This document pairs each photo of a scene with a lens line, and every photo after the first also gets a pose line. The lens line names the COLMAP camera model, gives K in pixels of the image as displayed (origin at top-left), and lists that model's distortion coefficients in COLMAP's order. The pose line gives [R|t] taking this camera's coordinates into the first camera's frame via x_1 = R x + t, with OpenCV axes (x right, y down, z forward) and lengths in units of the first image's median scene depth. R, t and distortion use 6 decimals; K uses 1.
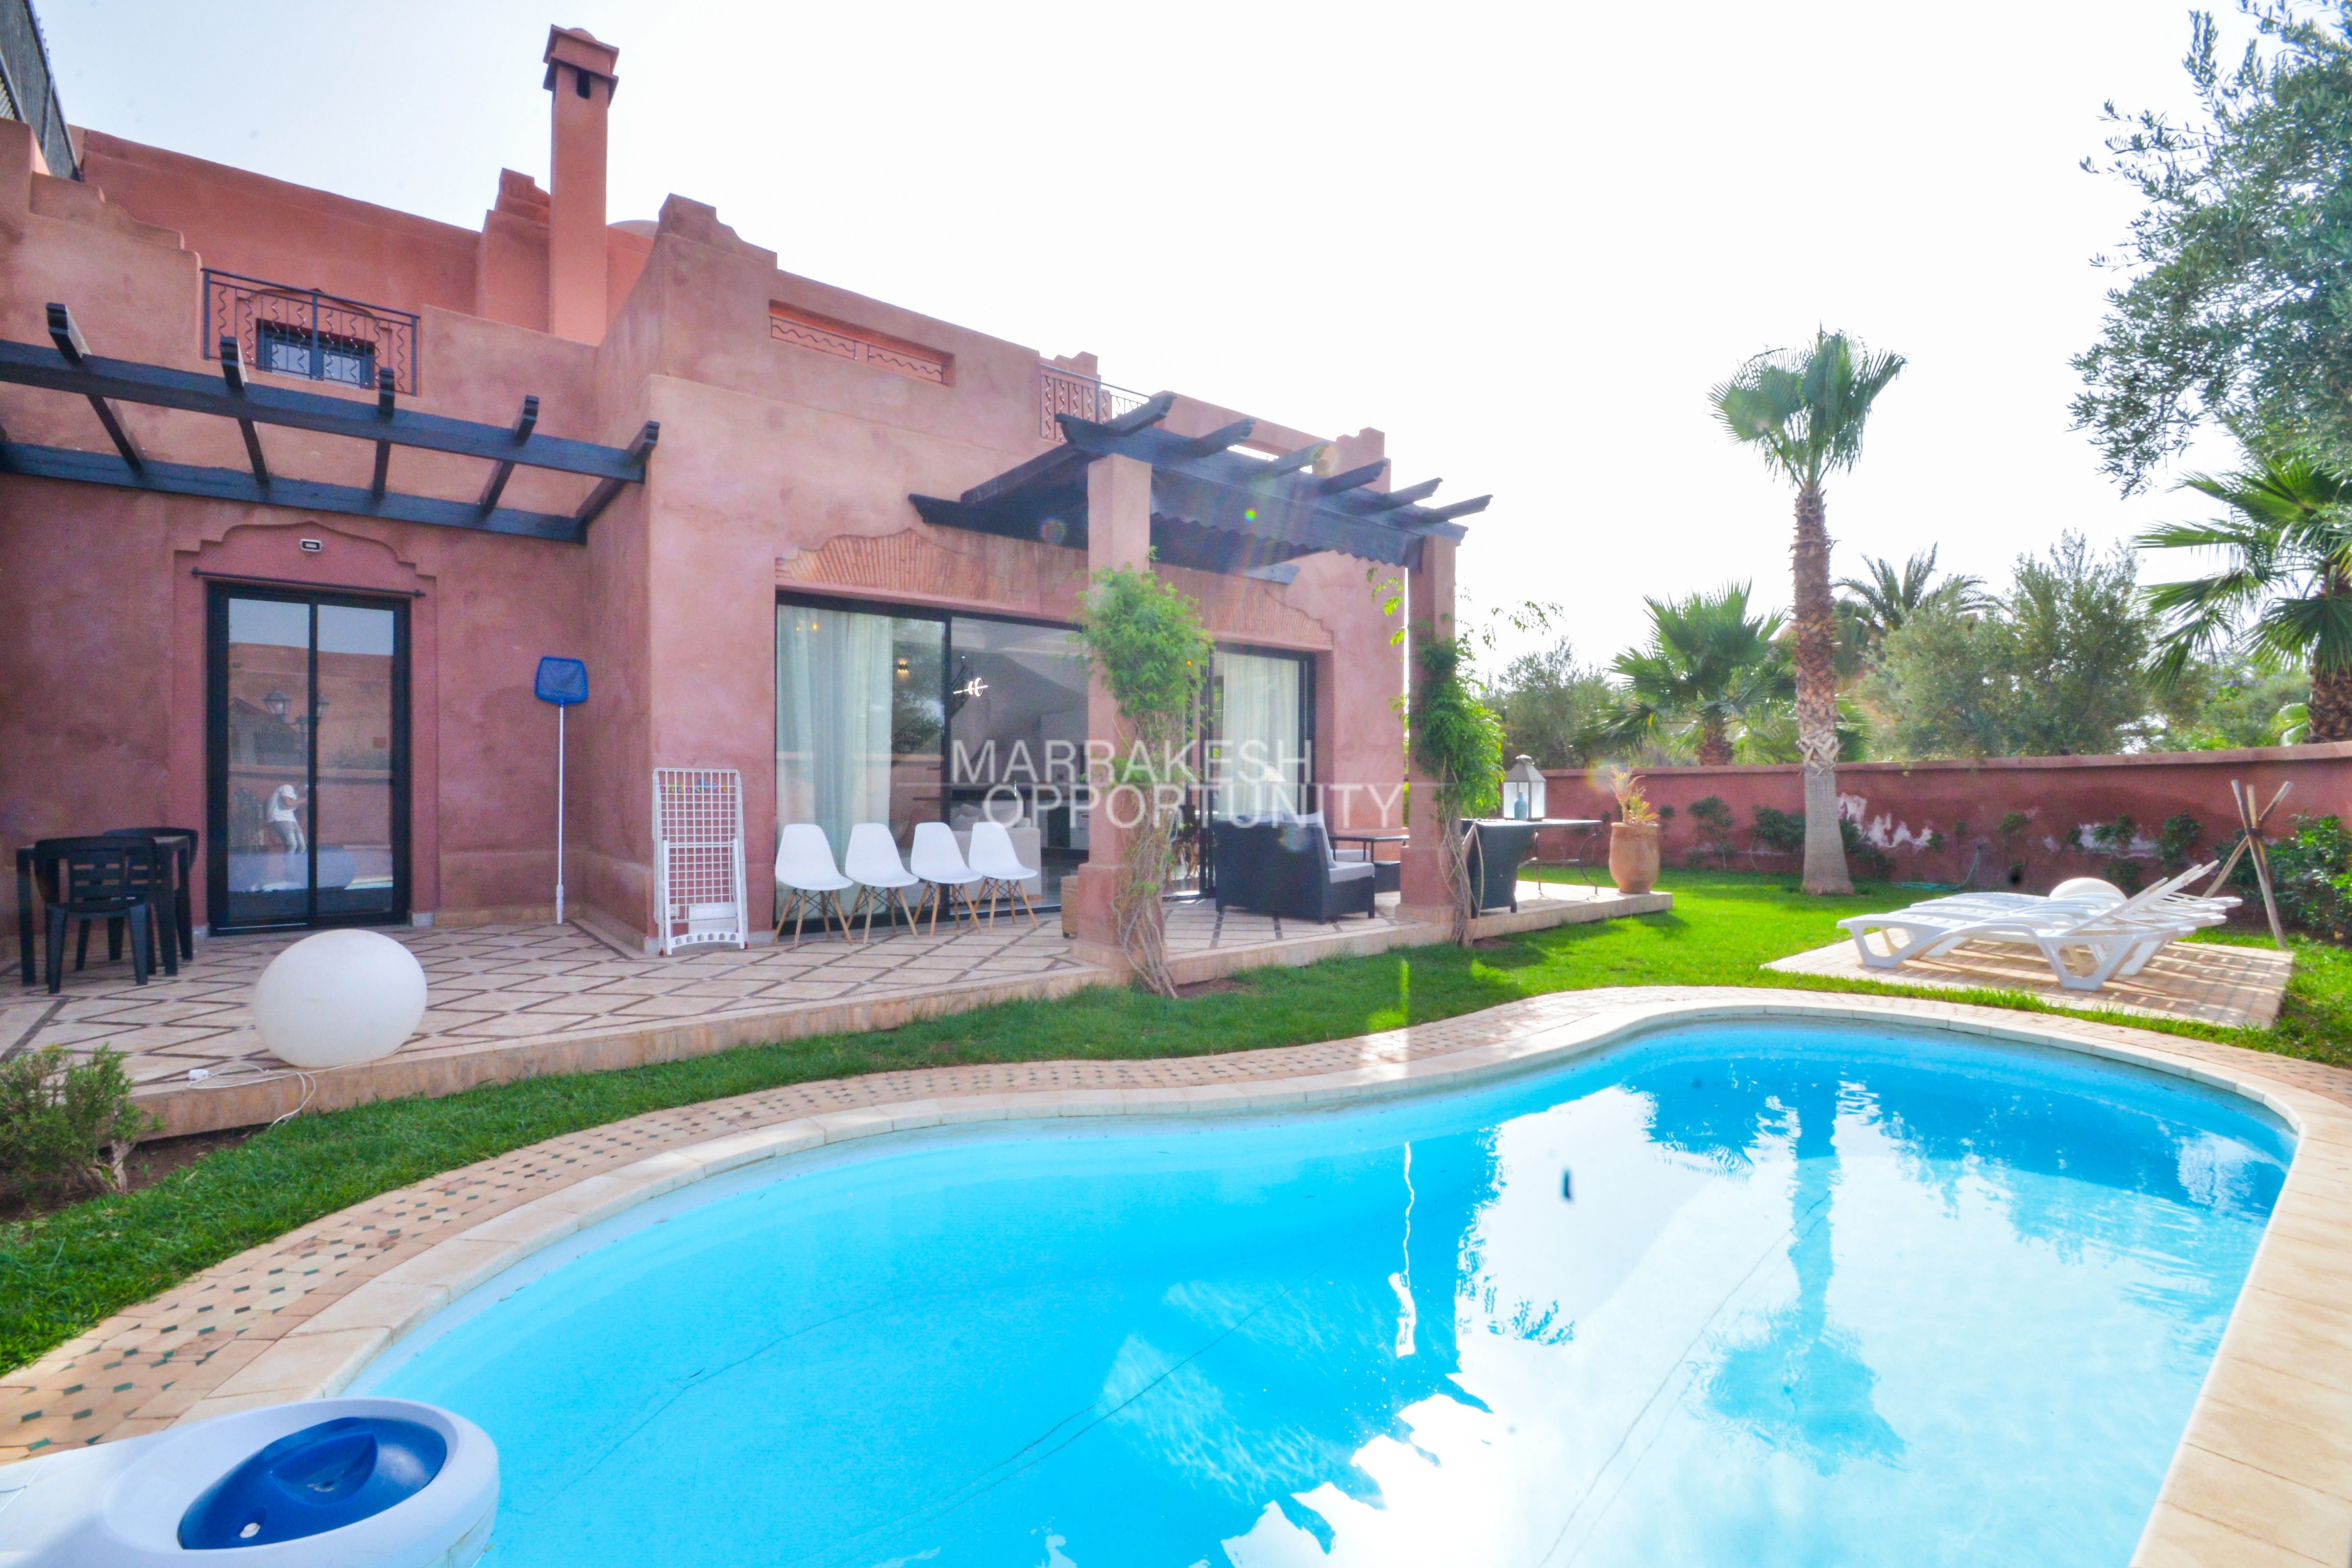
lens RADIAL K [[1046.3, 0, 1165.2], [0, 1046.3, 790.8], [0, 0, 1]] dist [0.002694, -0.000156]
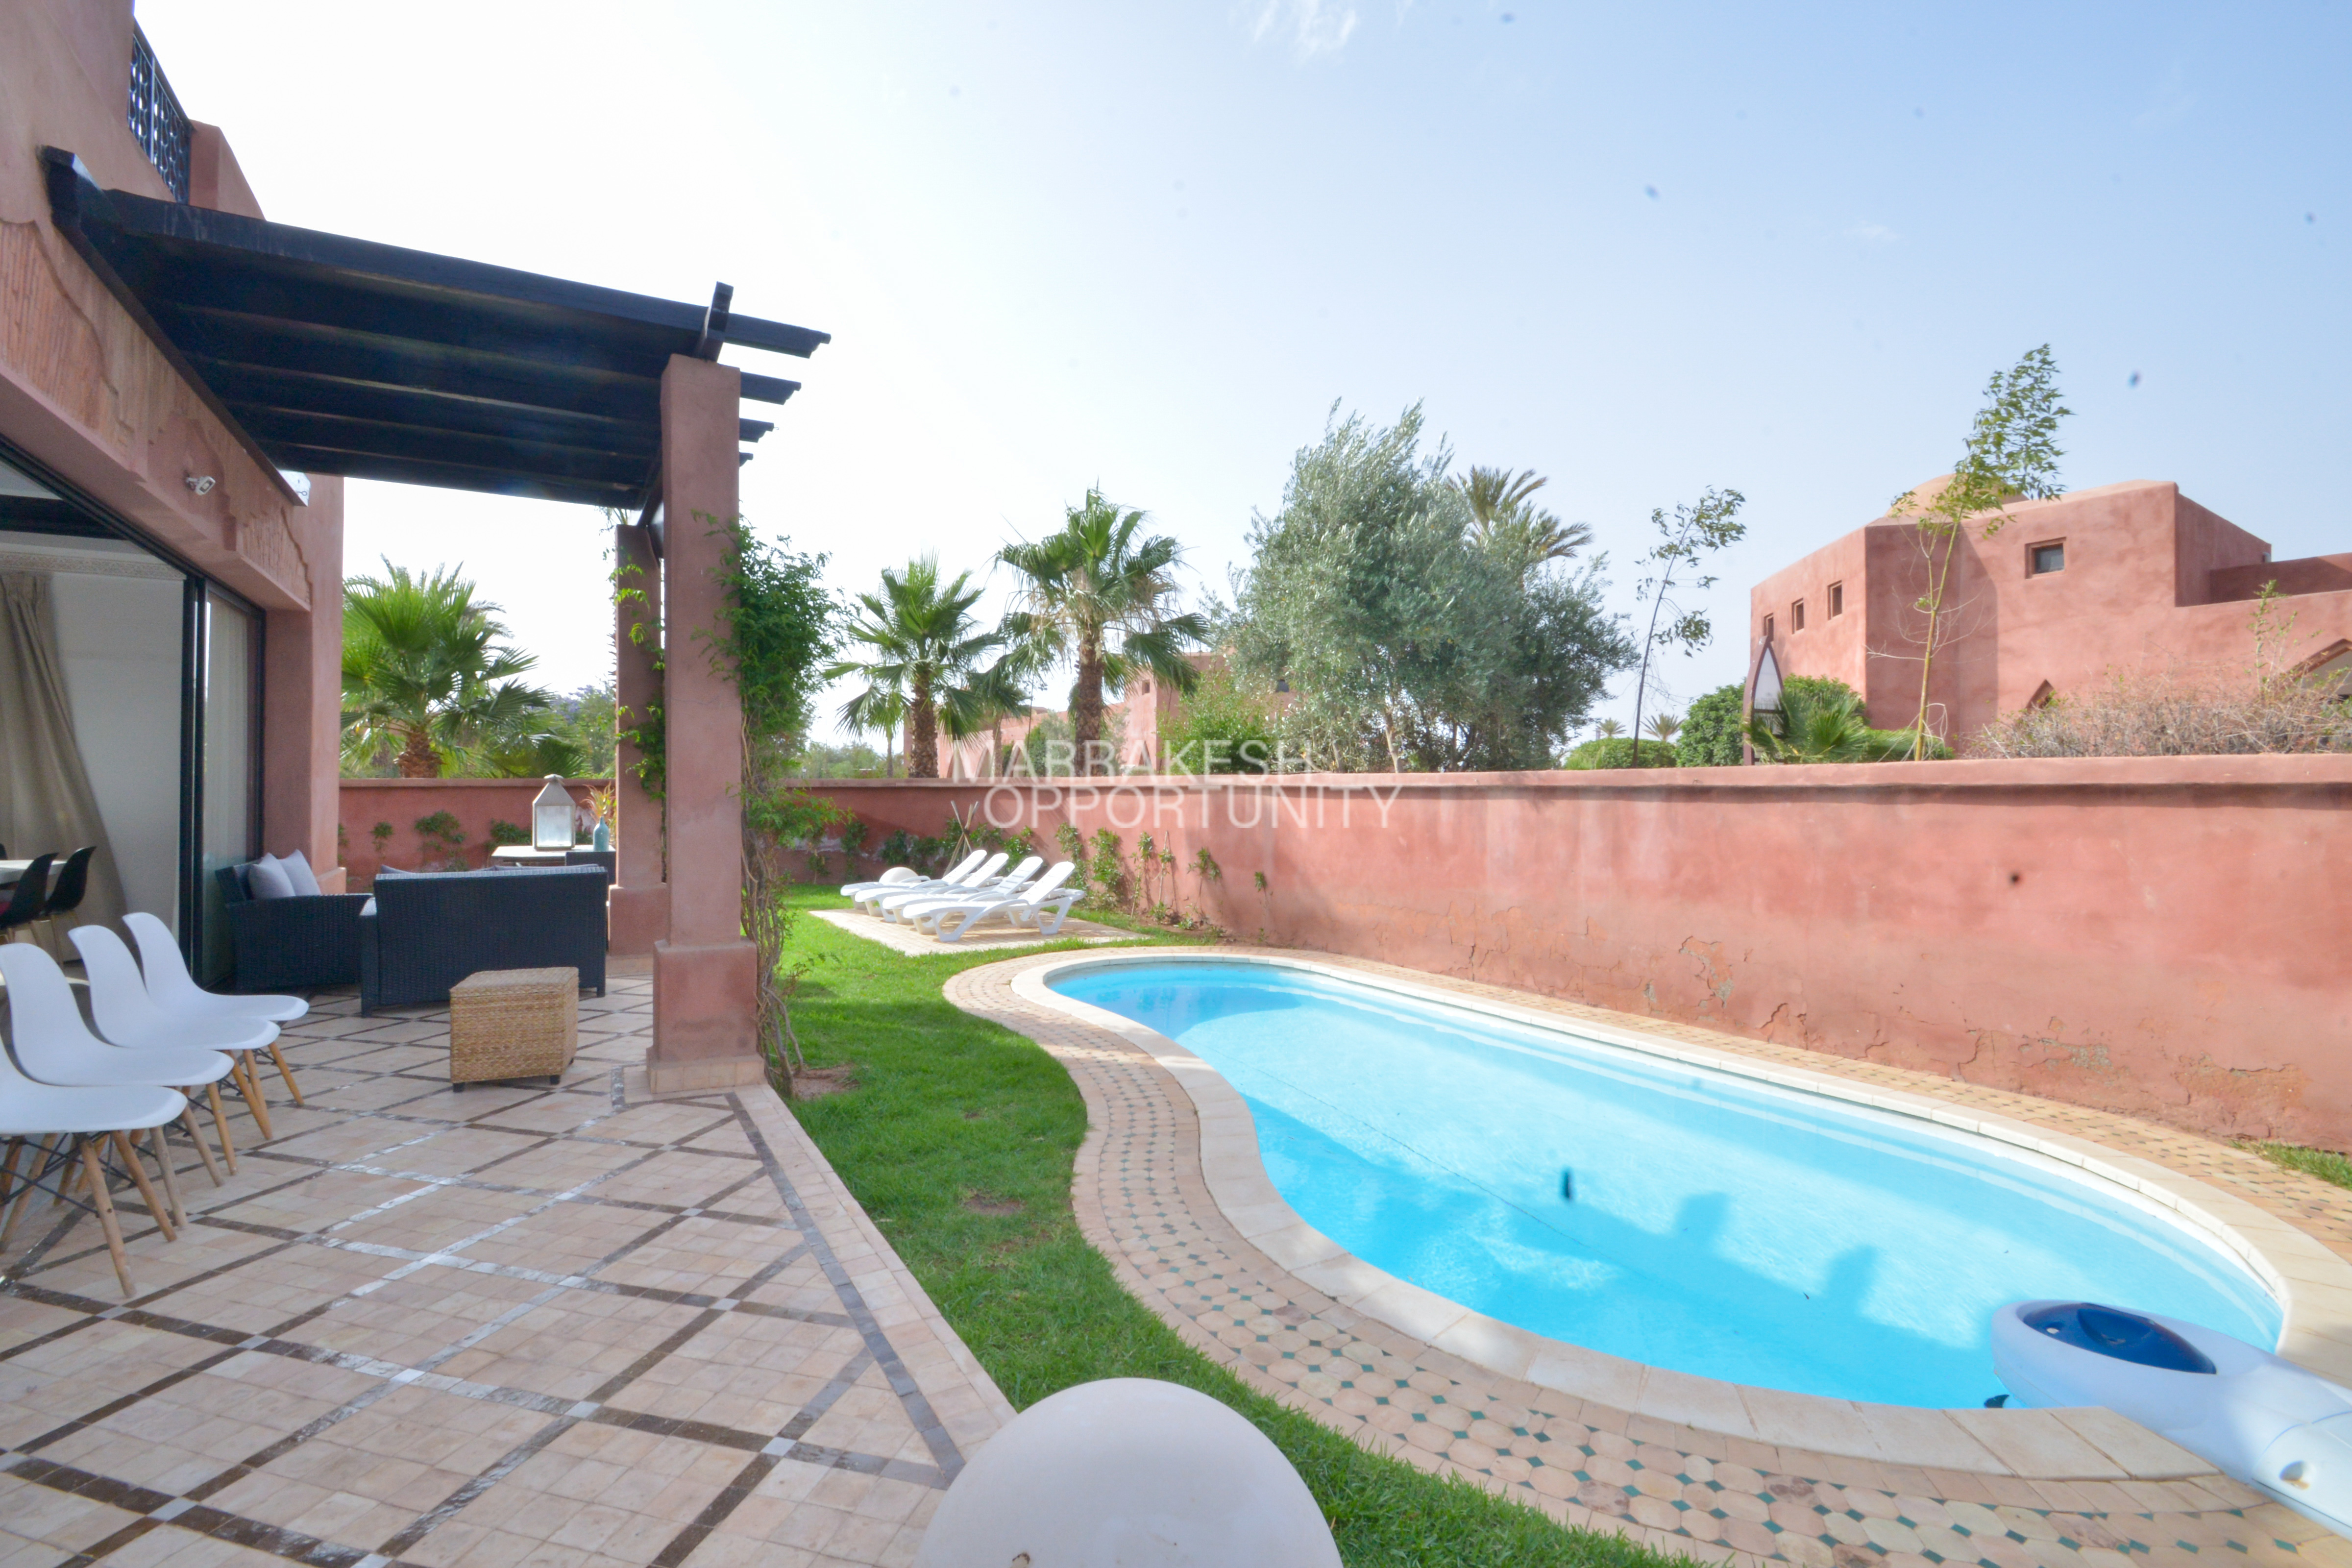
lens RADIAL K [[1046.3, 0, 1161.7], [0, 1046.3, 783.9], [0, 0, 1]] dist [0.002694, -0.000156]
pose [[0.125785, 0.009558, 0.992011, -1.286008], [-0.002983, 0.999953, -0.009256, -0.051285], [-0.992053, -0.001794, 0.125808, 1.129571]]
